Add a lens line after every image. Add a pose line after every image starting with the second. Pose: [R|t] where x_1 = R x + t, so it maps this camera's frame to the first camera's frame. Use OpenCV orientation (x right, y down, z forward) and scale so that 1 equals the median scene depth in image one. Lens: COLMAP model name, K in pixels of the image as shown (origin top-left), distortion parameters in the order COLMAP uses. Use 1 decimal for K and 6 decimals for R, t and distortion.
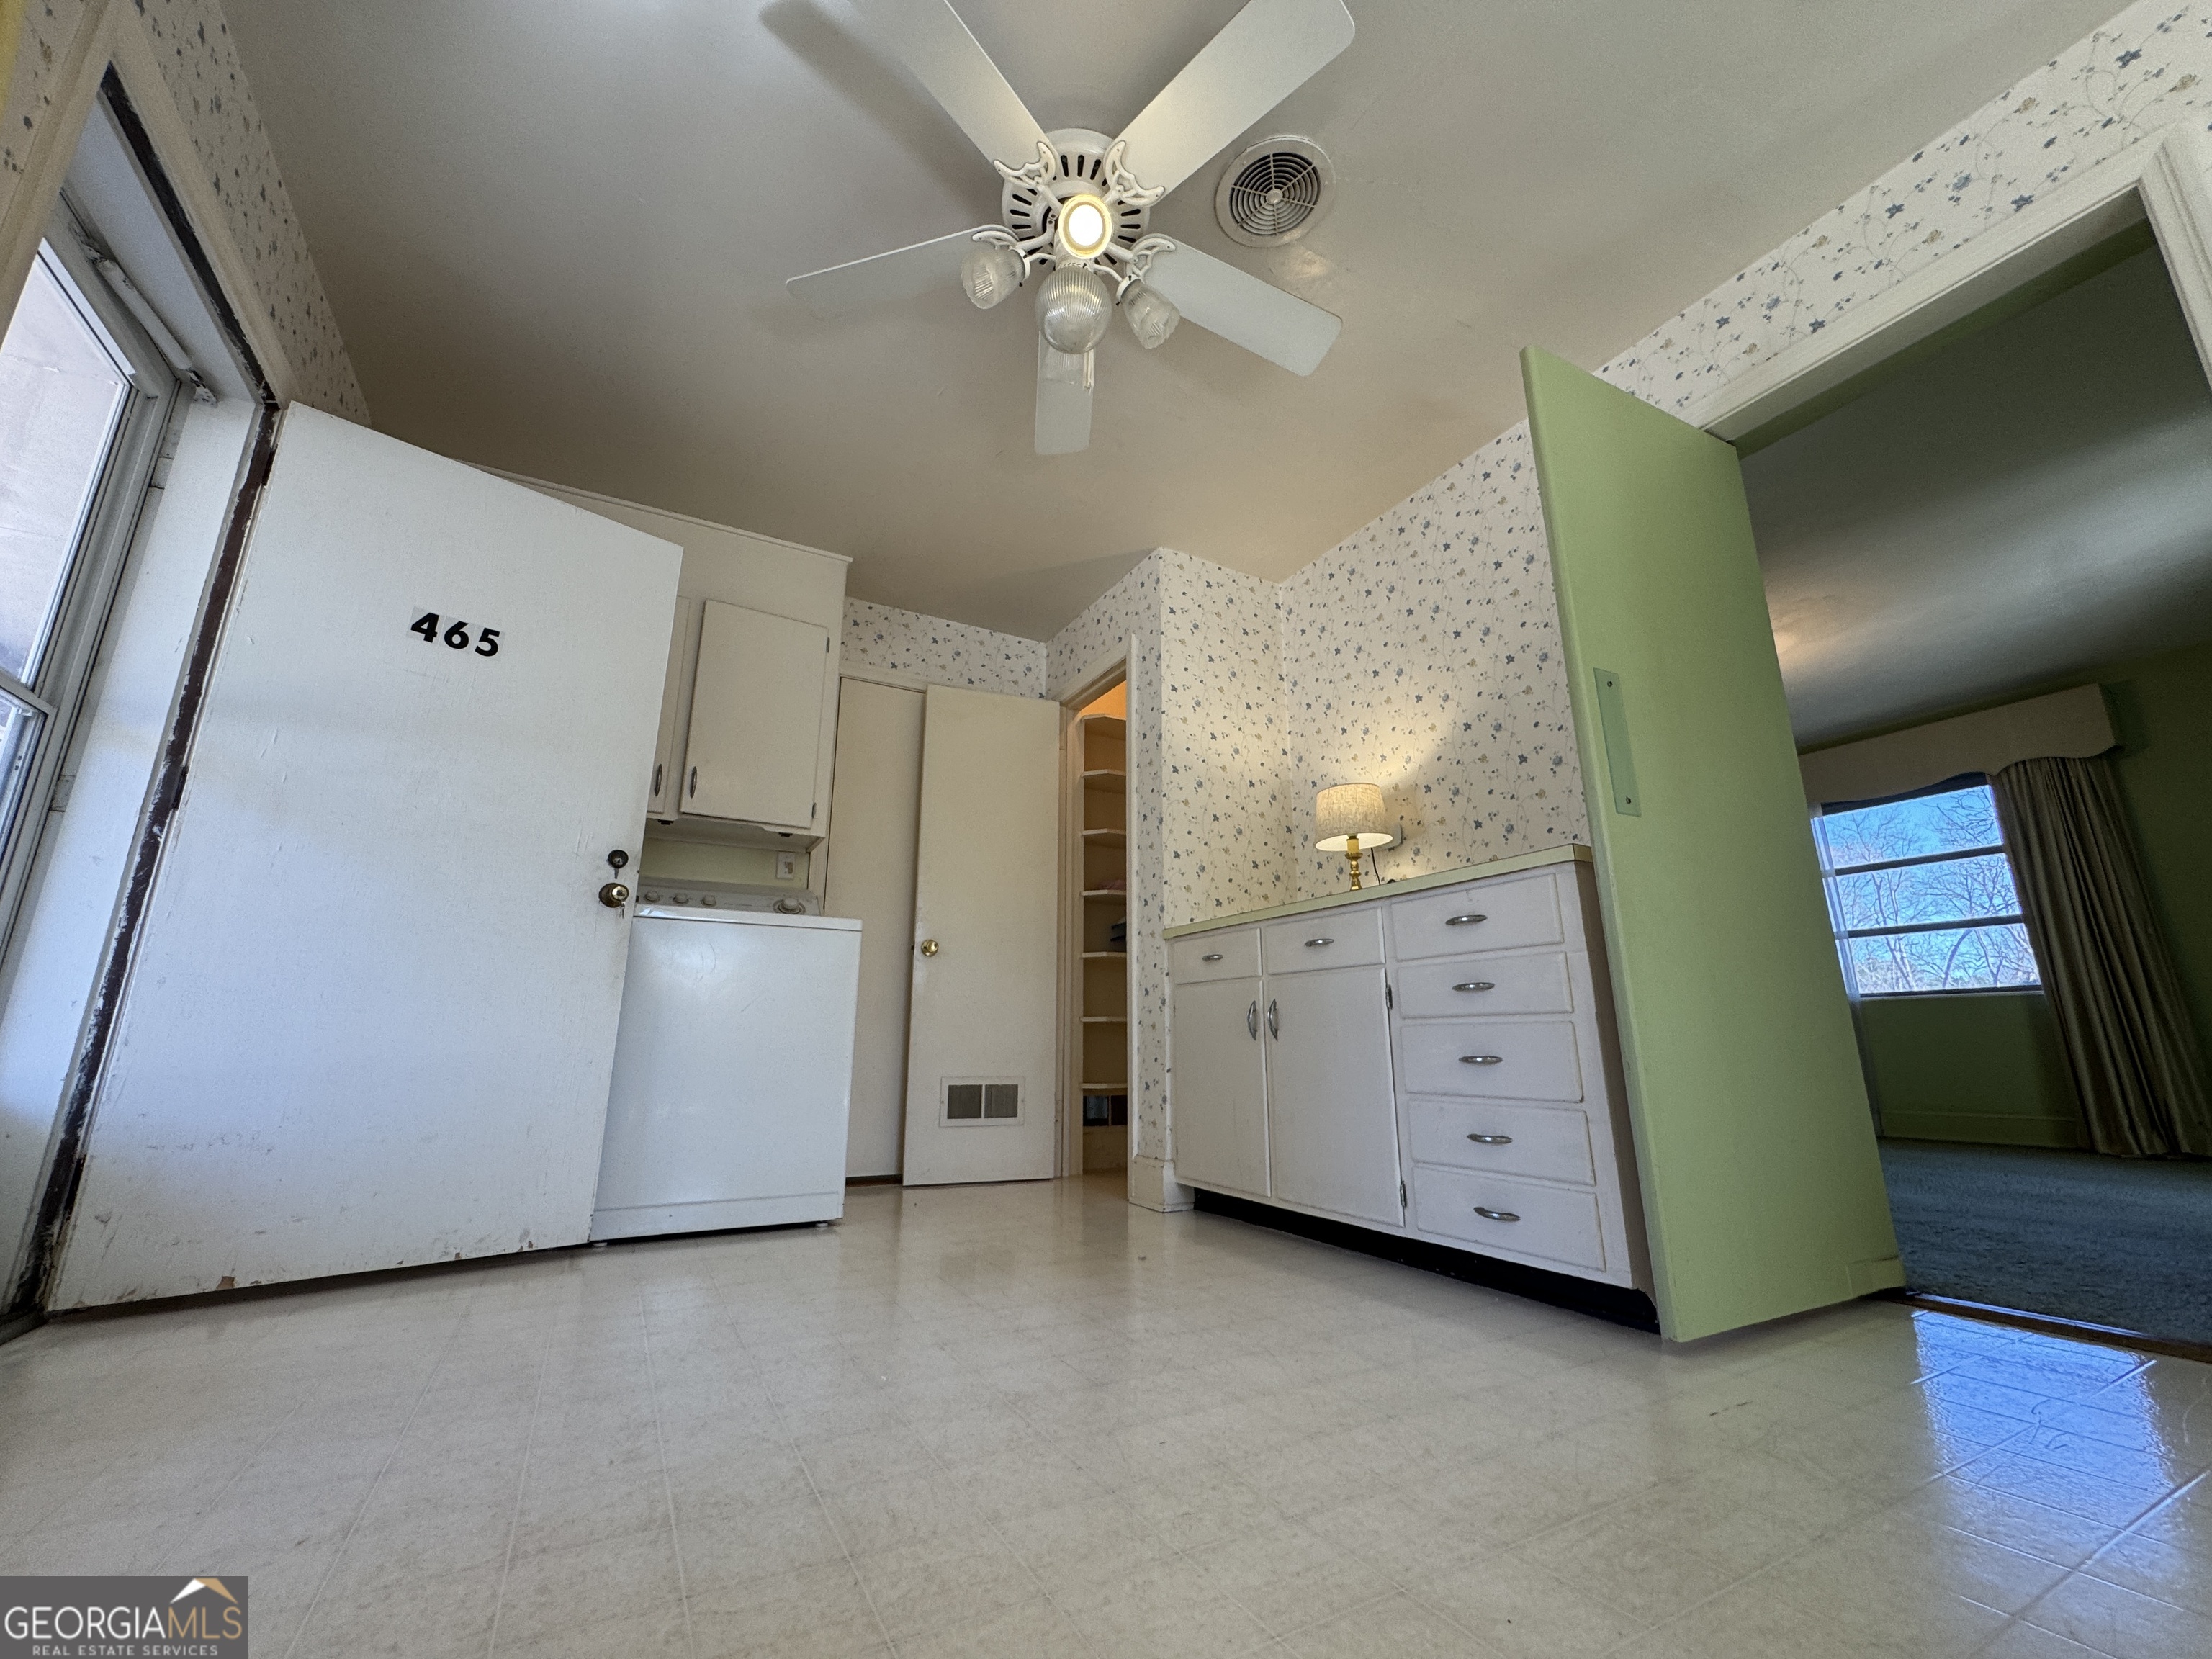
lens RADIAL K [[884.3, 0, 1104.5], [0, 884.3, 827.7], [0, 0, 1]] dist [-0.007732, 0.000706]
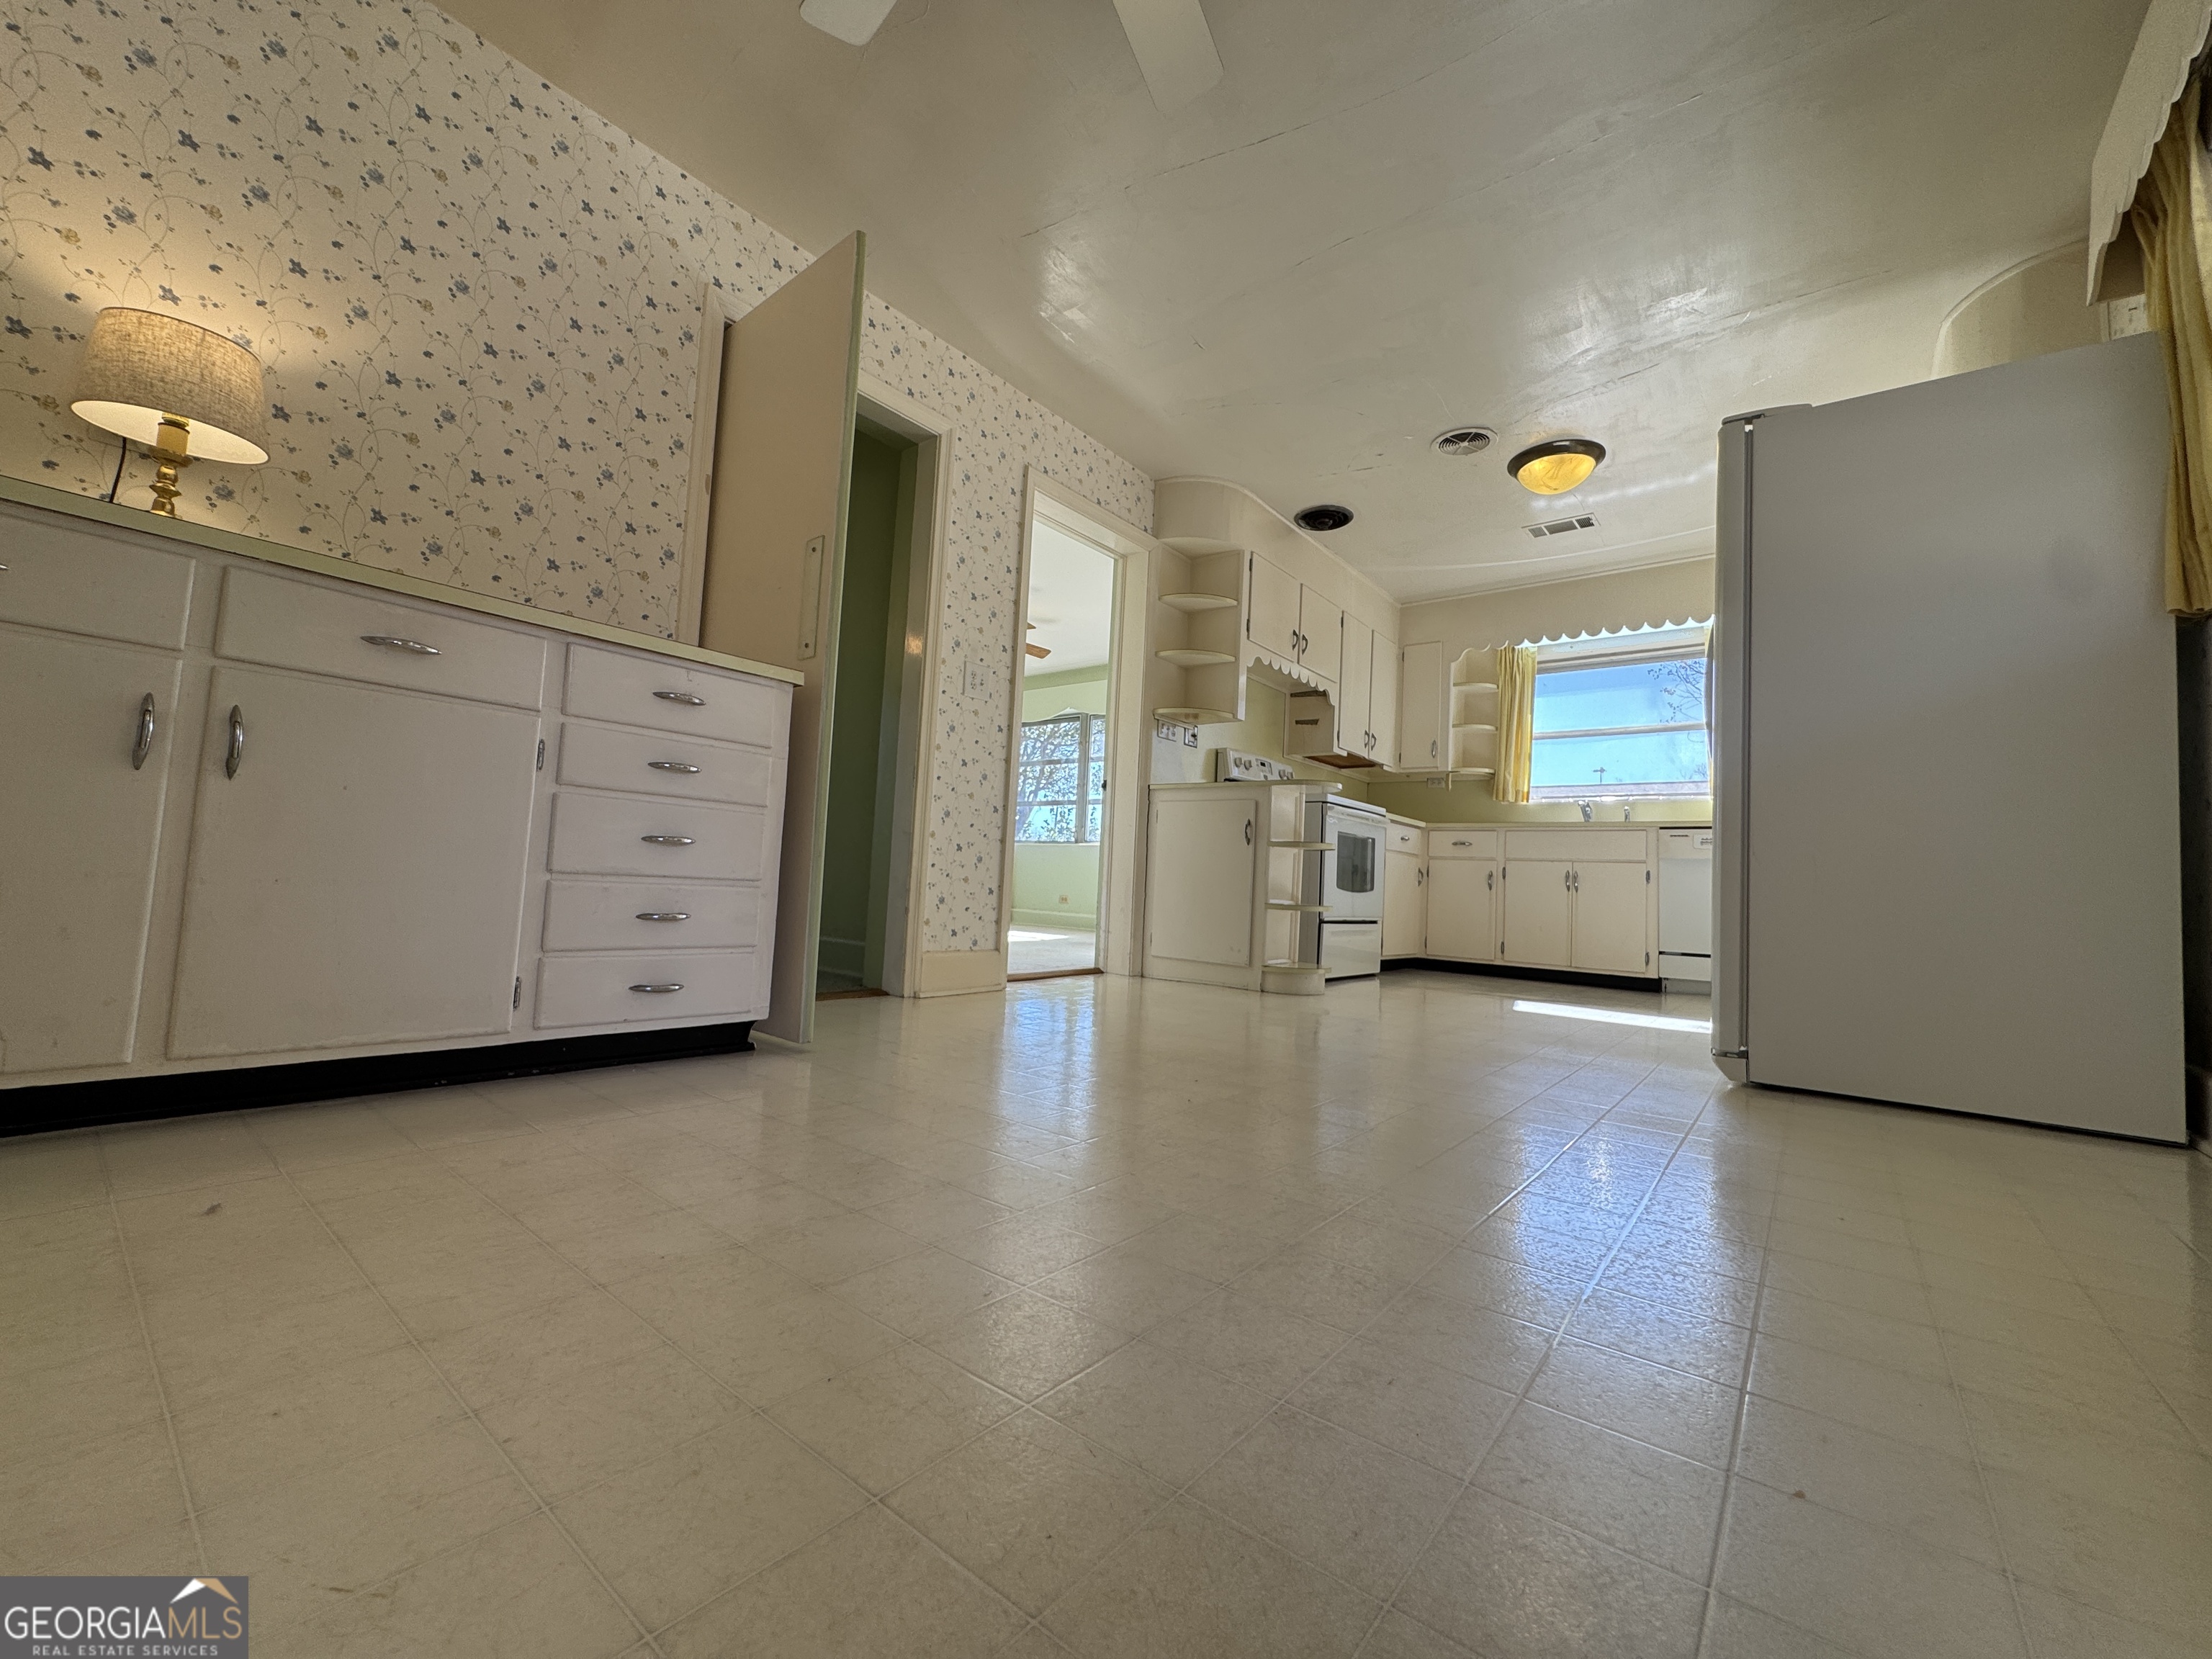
lens RADIAL K [[884.3, 0, 1104.5], [0, 884.3, 827.7], [0, 0, 1]] dist [-0.007732, 0.000706]
pose [[-0.375897, 0.040649, 0.925769, -0.419136], [-0.273898, 0.949526, -0.152905, 0.168714], [-0.885258, -0.311042, -0.345791, 0.577827]]
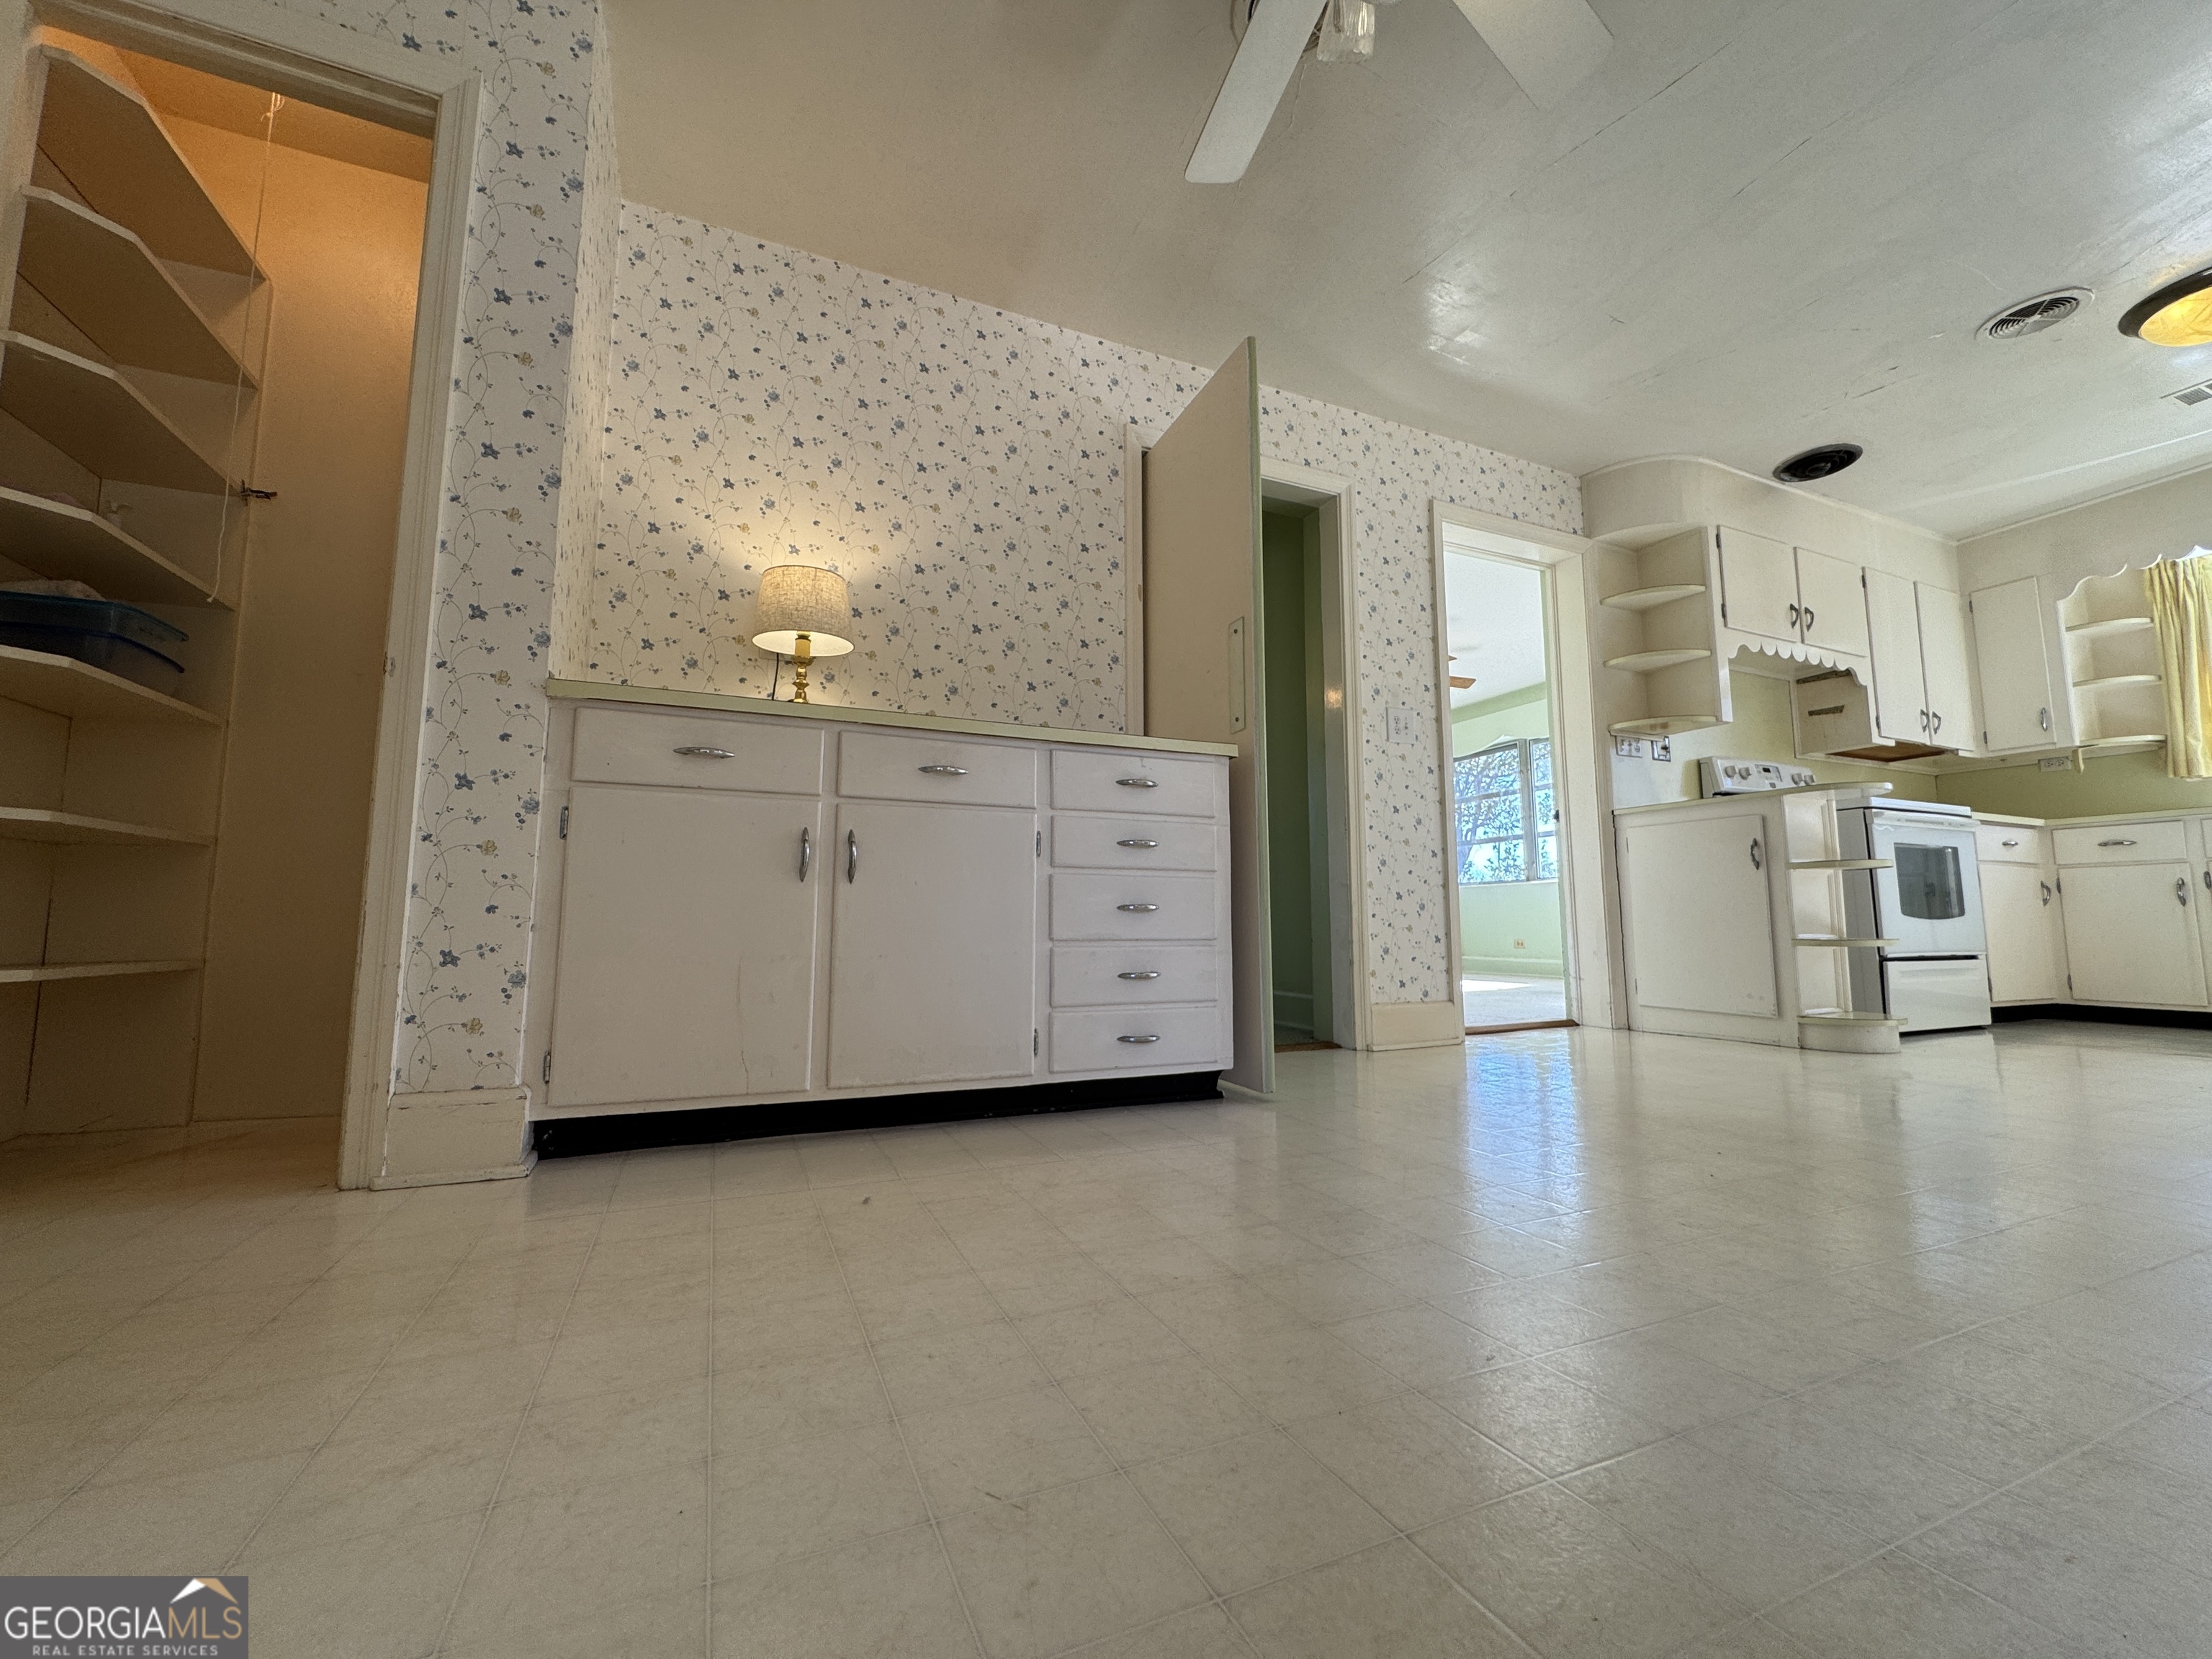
lens RADIAL K [[884.3, 0, 1104.5], [0, 884.3, 827.7], [0, 0, 1]] dist [-0.007732, 0.000706]
pose [[0.093976, 0.109296, 0.989557, -0.439165], [-0.241754, 0.966711, -0.083814, 0.169975], [-0.965776, -0.231353, 0.117270, 0.589535]]
